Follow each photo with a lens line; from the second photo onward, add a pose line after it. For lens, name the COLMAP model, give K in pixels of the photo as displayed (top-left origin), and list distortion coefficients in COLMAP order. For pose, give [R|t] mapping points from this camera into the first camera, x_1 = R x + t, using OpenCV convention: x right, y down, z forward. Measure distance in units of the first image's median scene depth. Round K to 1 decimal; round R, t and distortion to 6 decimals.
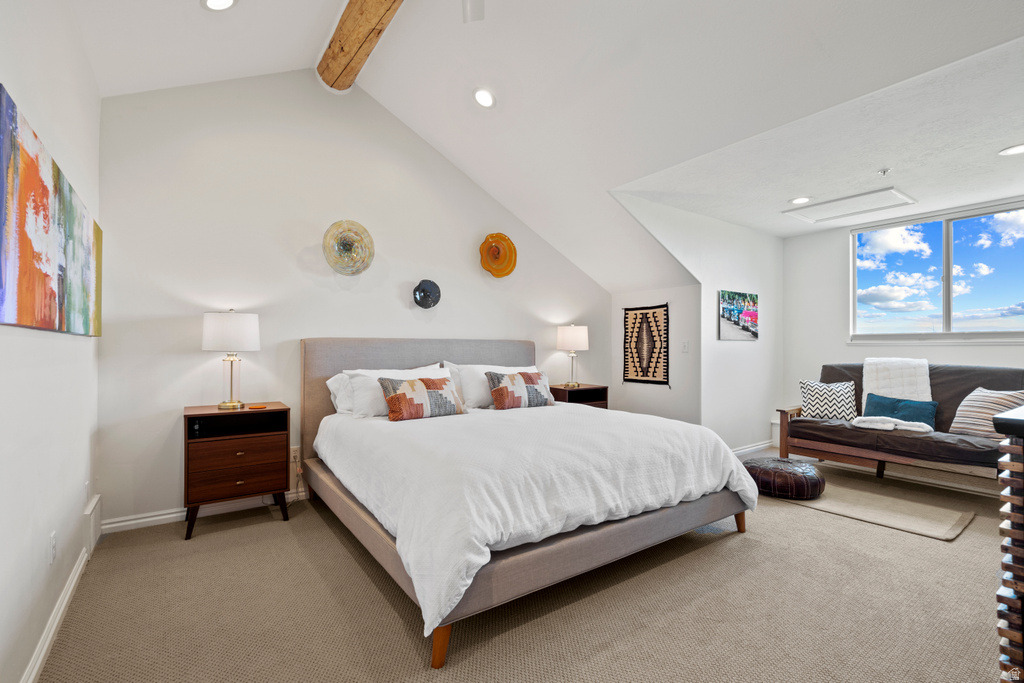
lens RADIAL K [[467.1, 0, 511.4], [0, 467.1, 347.2], [0, 0, 1]] dist [-0.003876, 0.002354]
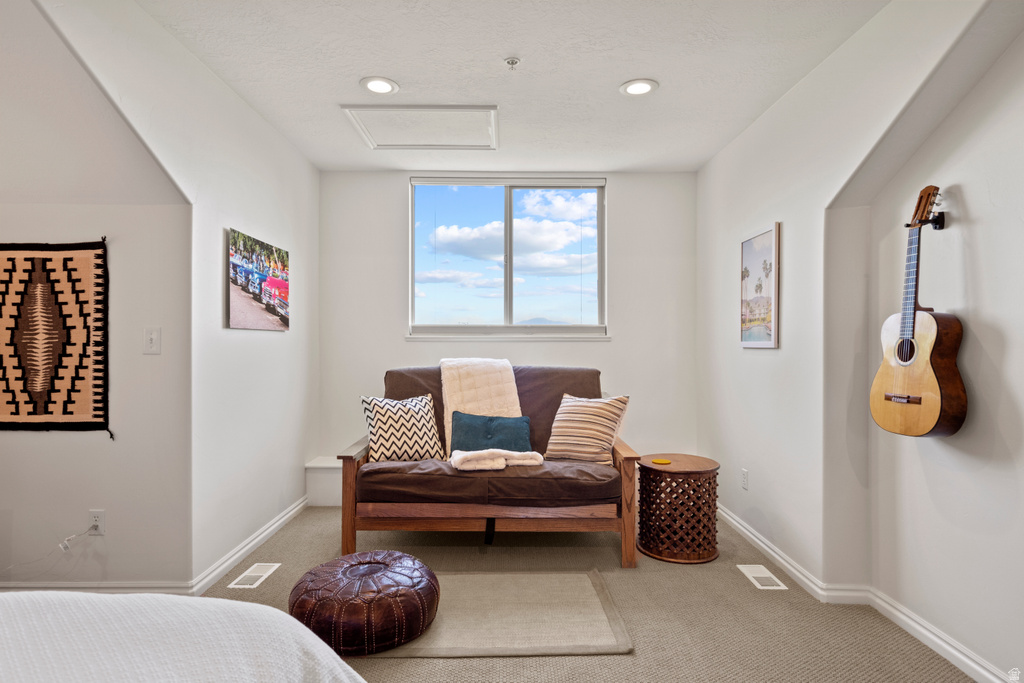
lens RADIAL K [[559.6, 0, 507.8], [0, 559.6, 344.6], [0, 0, 1]] dist [0.006258, 0.001047]
pose [[0.582674, 0.000212, 0.812706, 0.137818], [-0.001724, 0.999998, 0.000975, 0.000923], [-0.812704, -0.001970, 0.582673, 0.421213]]
